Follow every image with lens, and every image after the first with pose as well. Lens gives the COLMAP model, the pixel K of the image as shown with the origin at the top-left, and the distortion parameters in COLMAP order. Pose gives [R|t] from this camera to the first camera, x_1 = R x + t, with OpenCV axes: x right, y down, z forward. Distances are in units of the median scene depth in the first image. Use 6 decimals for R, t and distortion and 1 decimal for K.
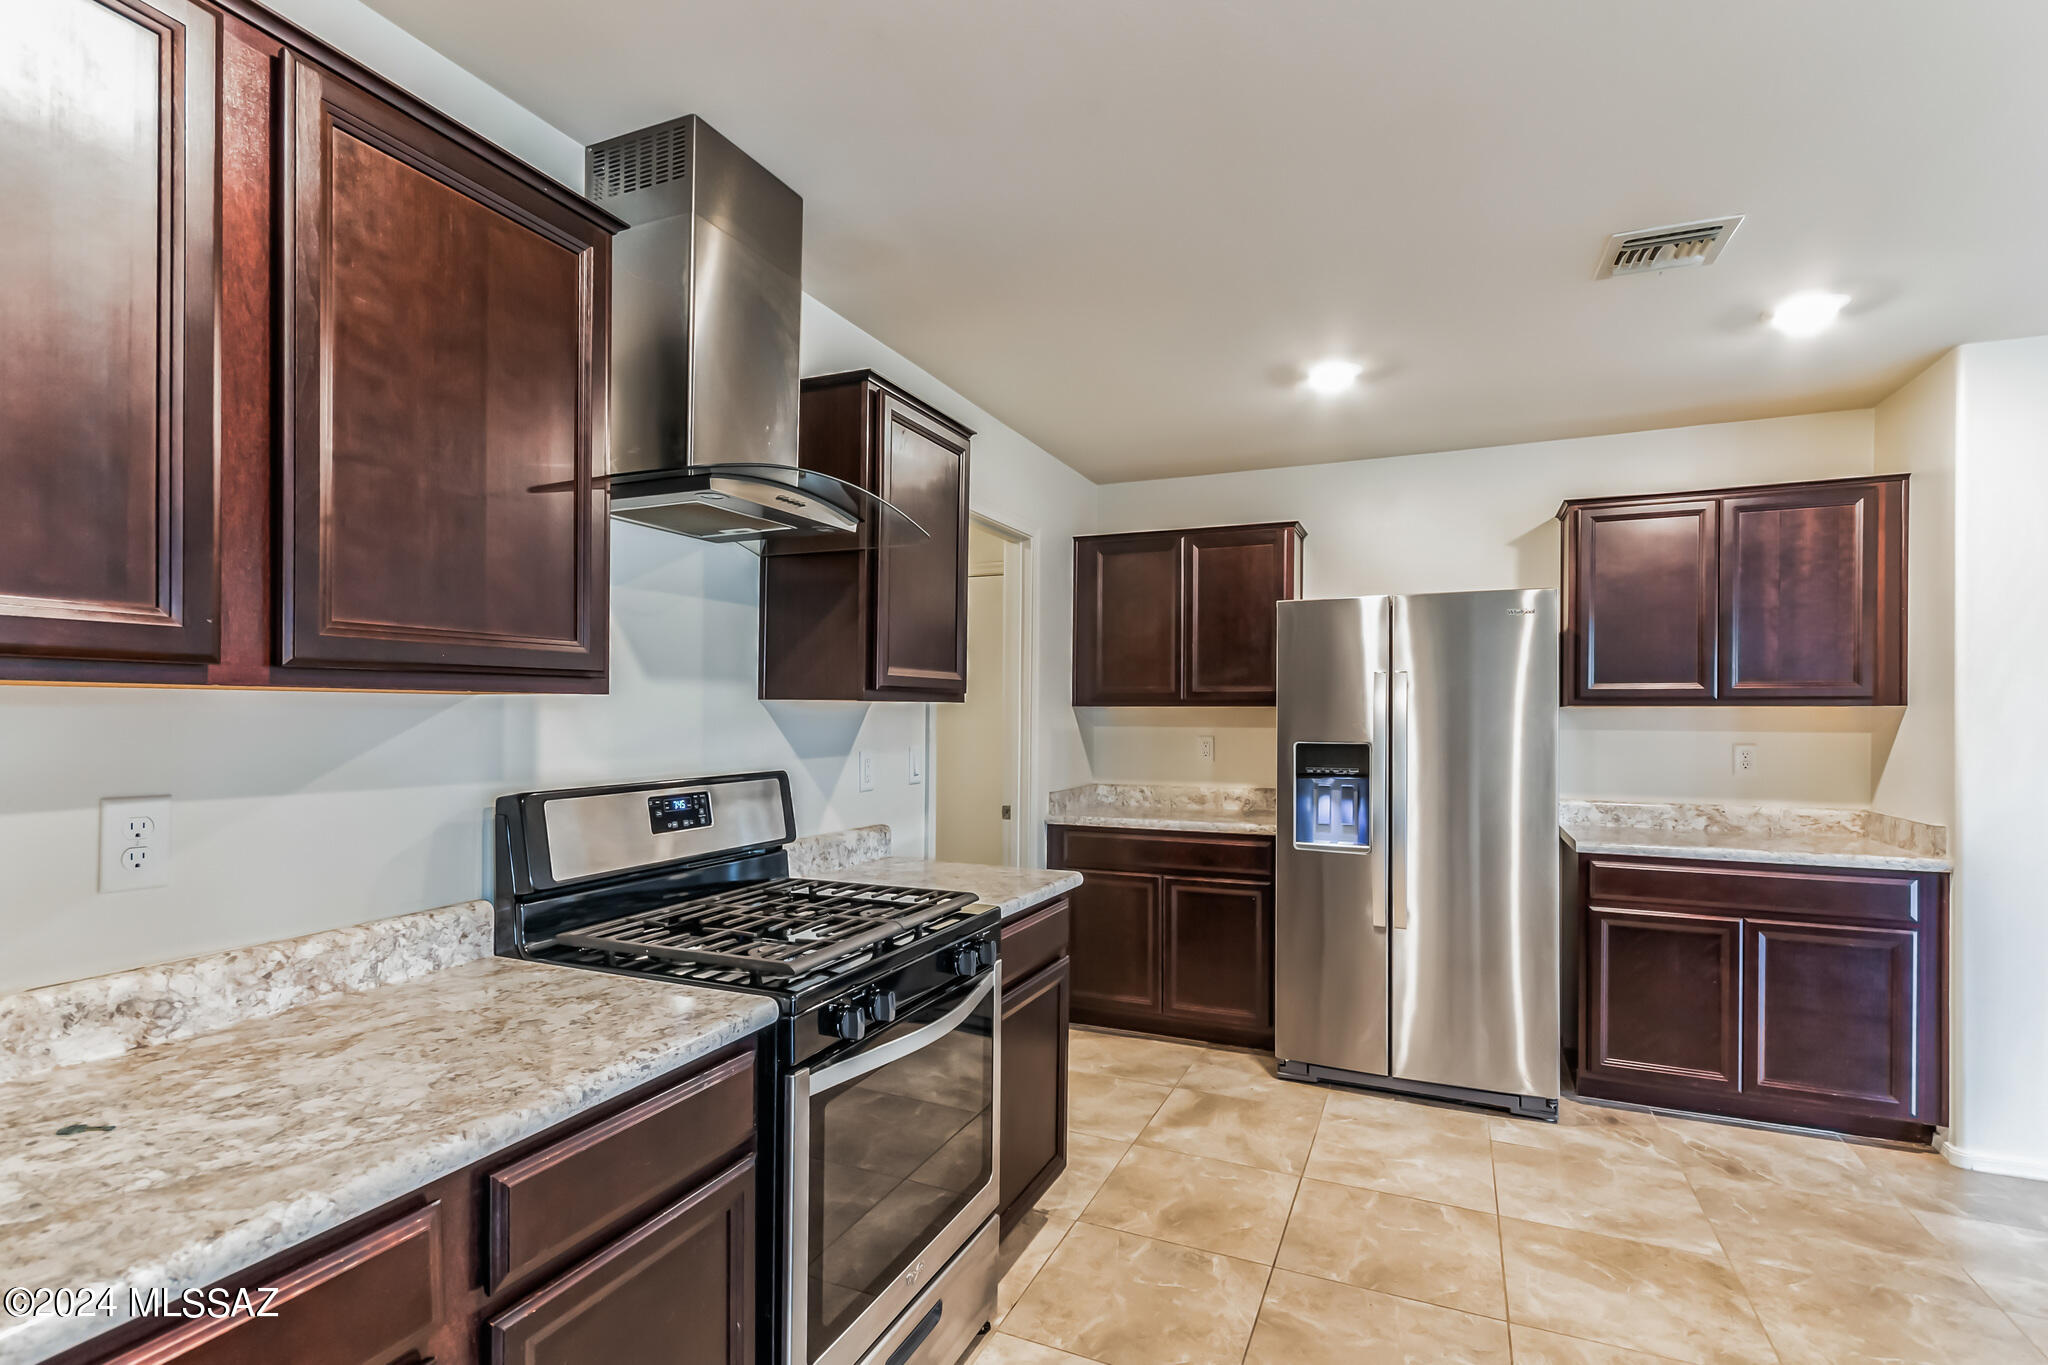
lens RADIAL K [[964.7, 0, 1016.3], [0, 964.7, 700.9], [0, 0, 1]] dist [0.000925, 0.000023]
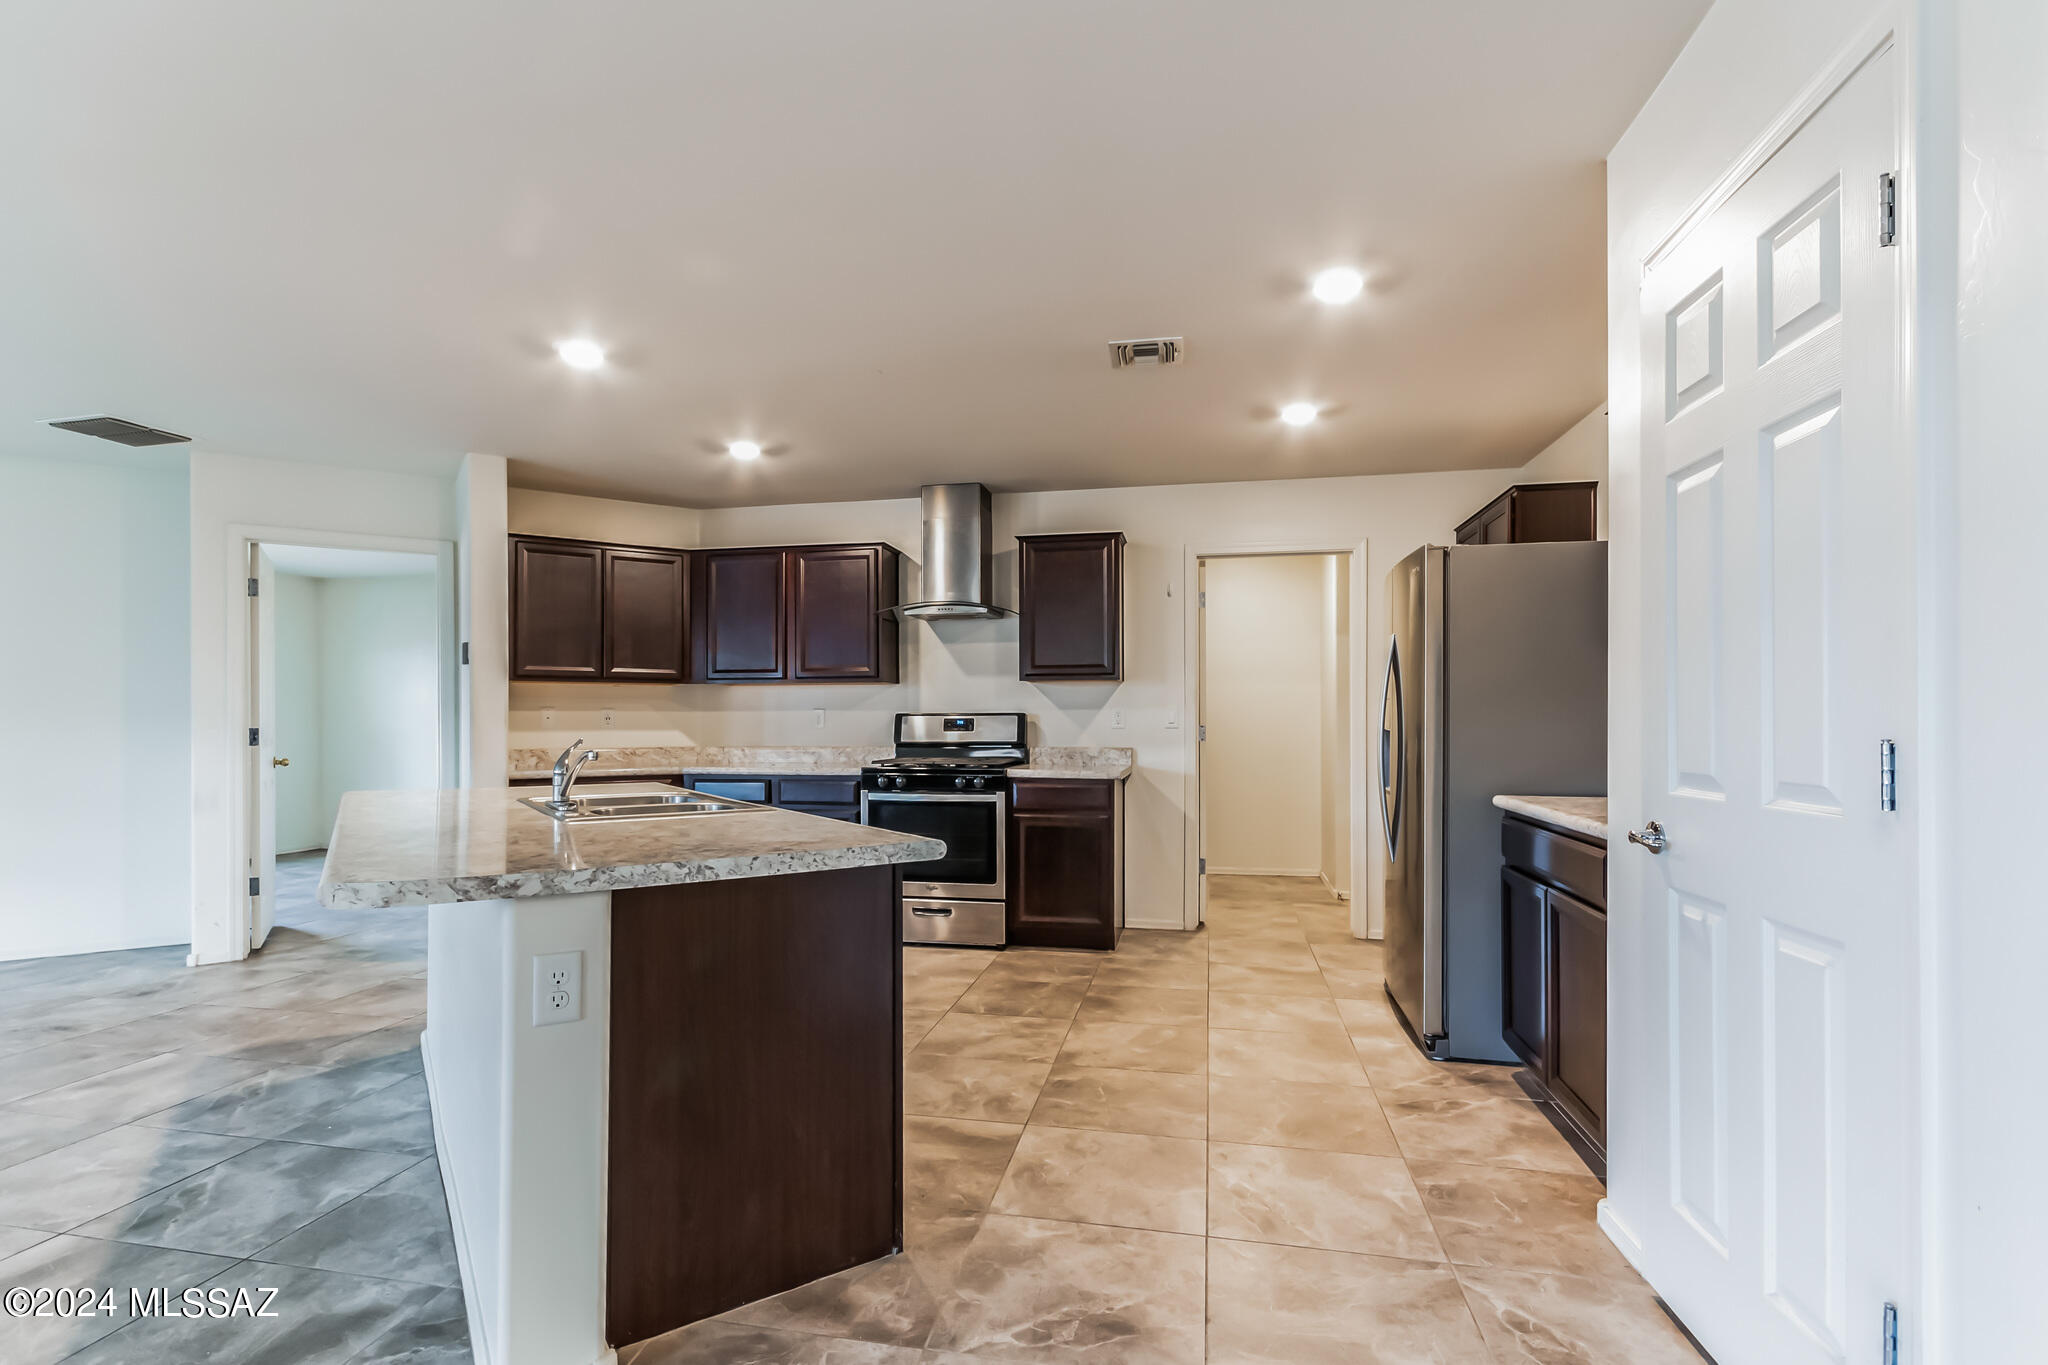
lens RADIAL K [[971.7, 0, 1025.2], [0, 971.7, 709.9], [0, 0, 1]] dist [0.000654, 0.000102]
pose [[0.239493, -0.015067, -0.970781, 1.706576], [0.014039, 0.999829, -0.012055, 0.079080], [0.970797, -0.010742, 0.239663, 0.383562]]
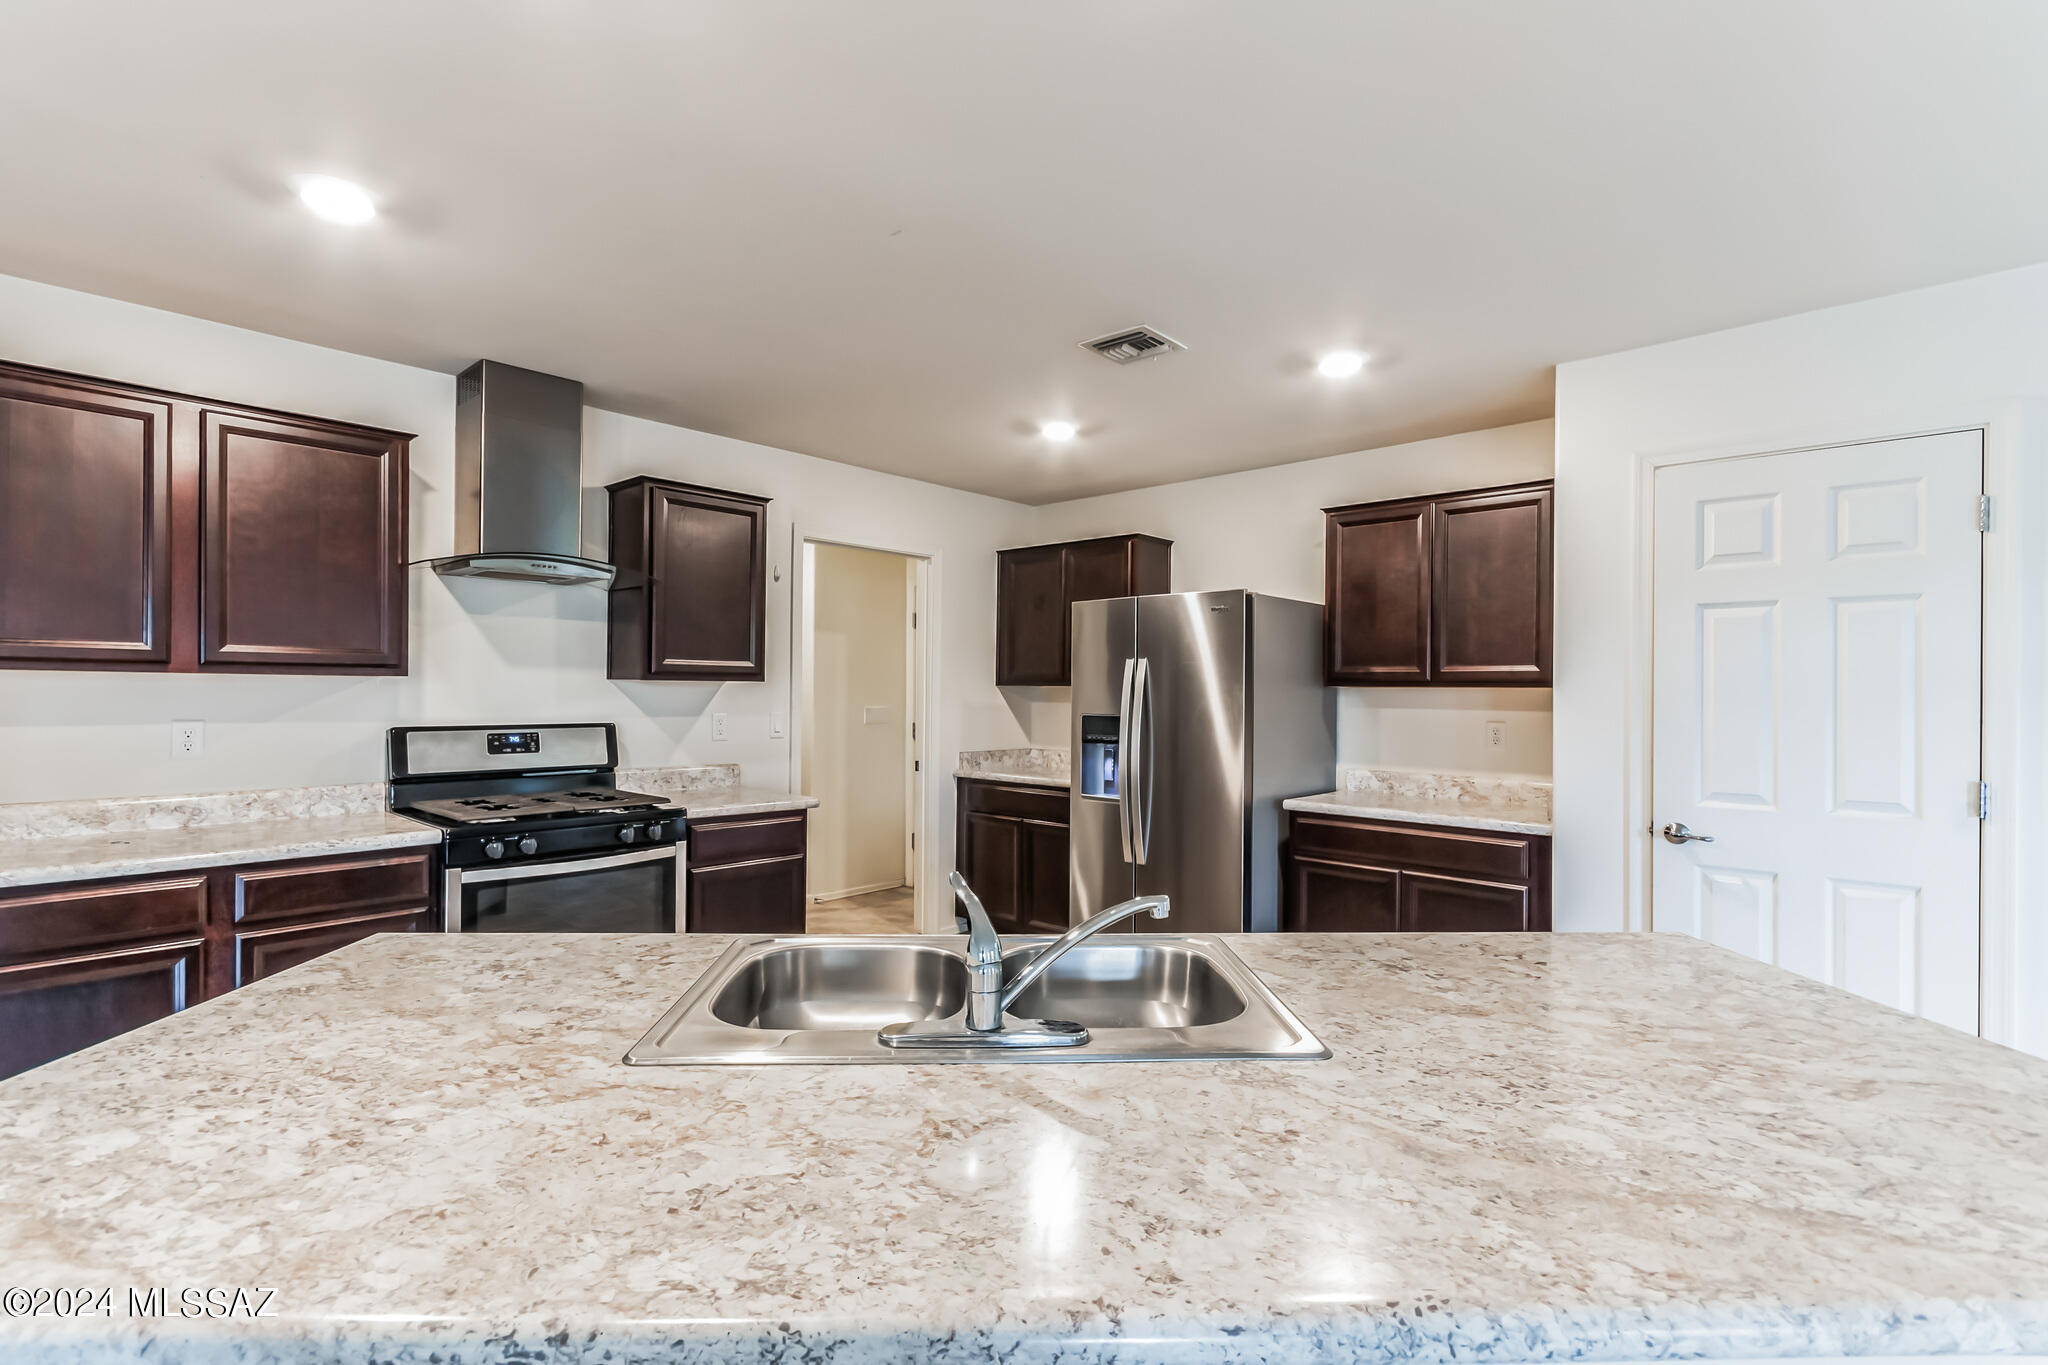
lens RADIAL K [[926.8, 0, 1024.0], [0, 926.8, 682.5], [0, 0, 1]] dist [0.007275, 0.000032]
pose [[0.949510, 0.002367, -0.313727, 0.771604], [-0.002498, 0.999997, -0.000013, 0.001815], [0.313726, 0.000796, 0.949513, -0.226441]]
